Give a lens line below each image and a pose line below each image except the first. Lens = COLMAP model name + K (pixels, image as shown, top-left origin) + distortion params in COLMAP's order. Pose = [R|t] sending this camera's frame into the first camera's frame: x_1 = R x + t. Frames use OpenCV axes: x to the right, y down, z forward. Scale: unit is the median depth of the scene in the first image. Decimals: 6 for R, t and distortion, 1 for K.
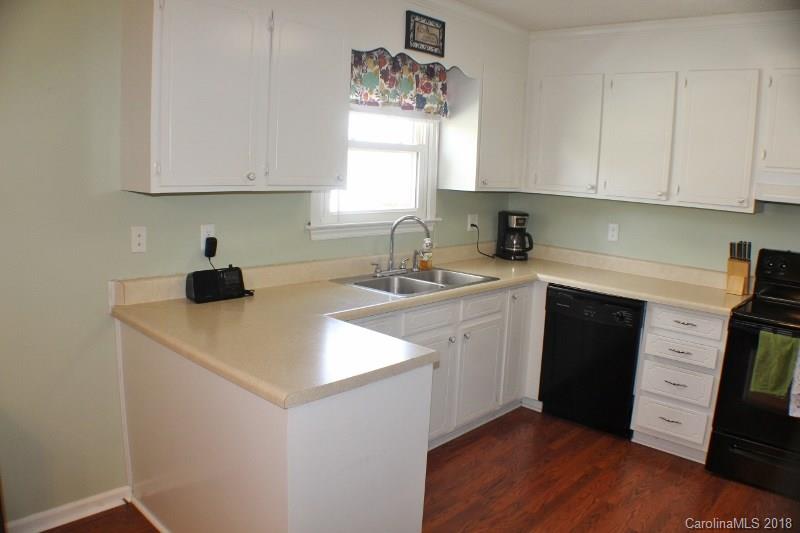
lens RADIAL K [[611.4, 0, 400.0], [0, 611.4, 266.5], [0, 0, 1]] dist [-0.192316, 0.063874]
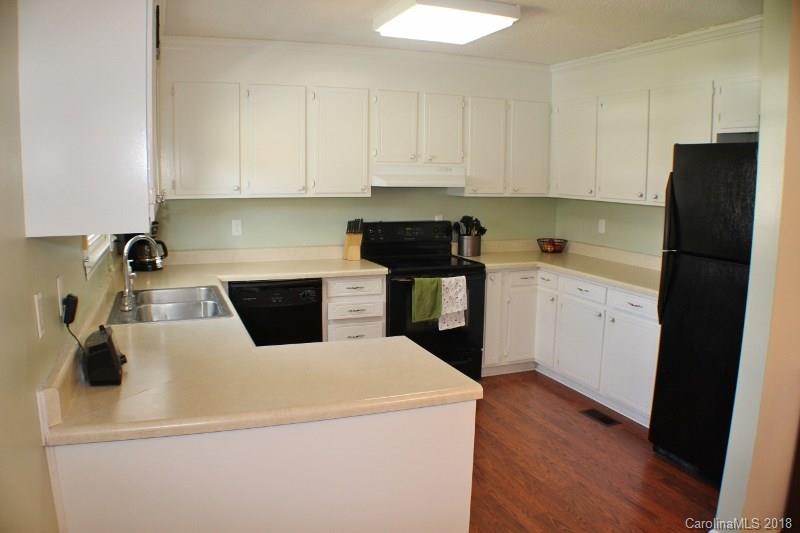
lens RADIAL K [[611.4, 0, 400.0], [0, 611.4, 266.5], [0, 0, 1]] dist [-0.192316, 0.063874]
pose [[0.436169, -0.173130, 0.883053, -0.605001], [0.158463, 0.980760, 0.114017, -0.079989], [-0.885802, 0.090200, 0.455212, 0.287602]]
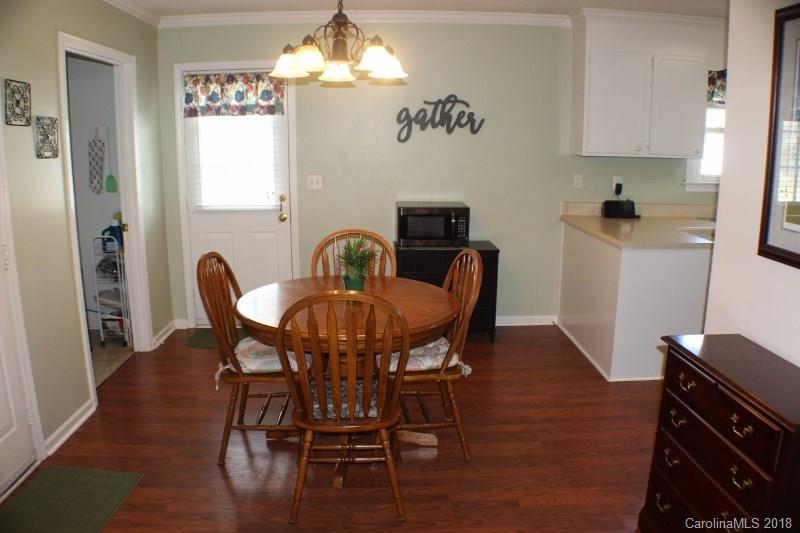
lens RADIAL K [[611.4, 0, 400.0], [0, 611.4, 266.5], [0, 0, 1]] dist [-0.192316, 0.063874]
pose [[0.711549, 0.105892, -0.694611, 0.384907], [-0.087063, 0.994248, 0.062384, 0.116814], [0.697221, 0.016085, 0.716675, -0.575583]]
